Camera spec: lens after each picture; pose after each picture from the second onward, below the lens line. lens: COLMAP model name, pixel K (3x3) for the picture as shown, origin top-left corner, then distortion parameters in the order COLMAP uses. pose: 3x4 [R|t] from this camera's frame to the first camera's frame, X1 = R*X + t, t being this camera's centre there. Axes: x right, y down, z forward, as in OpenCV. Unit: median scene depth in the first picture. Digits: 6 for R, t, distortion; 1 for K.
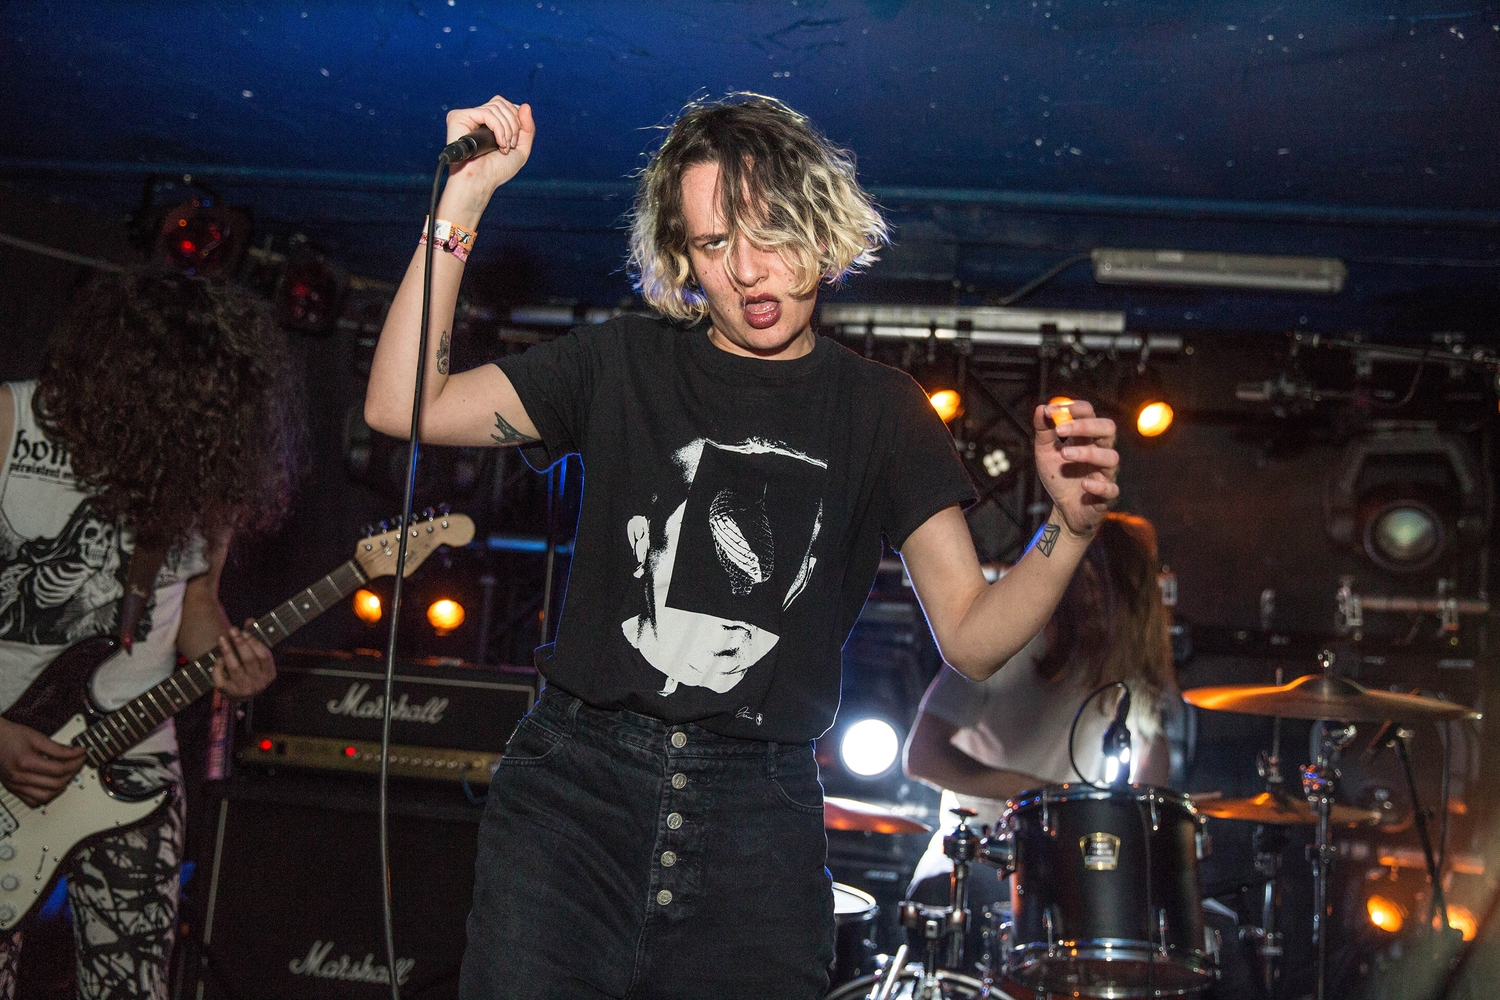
lens RADIAL K [[1392.1, 0, 750.0], [0, 1392.1, 500.0], [0, 0, 1]] dist [-0.007071, 0.061505]
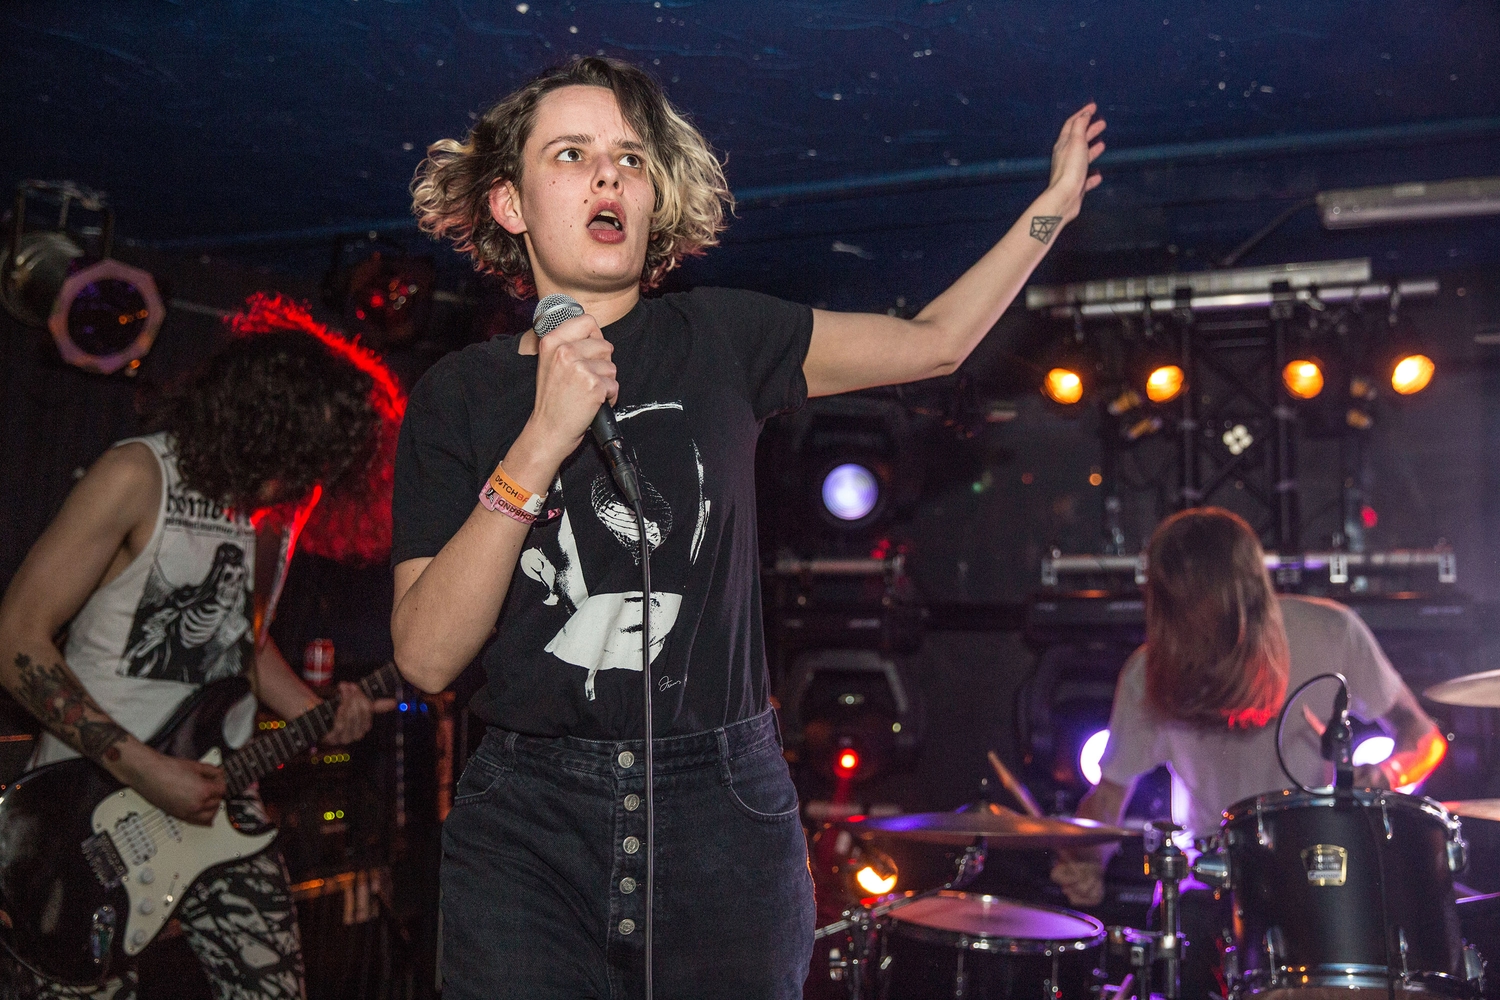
lens RADIAL K [[1392.1, 0, 750.0], [0, 1392.1, 500.0], [0, 0, 1]] dist [-0.007071, 0.061505]
pose [[0.967083, -0.073748, -0.243538, 0.117403], [0.071527, 0.997277, -0.017965, 0.008960], [0.244200, -0.000046, 0.969725, 0.046635]]
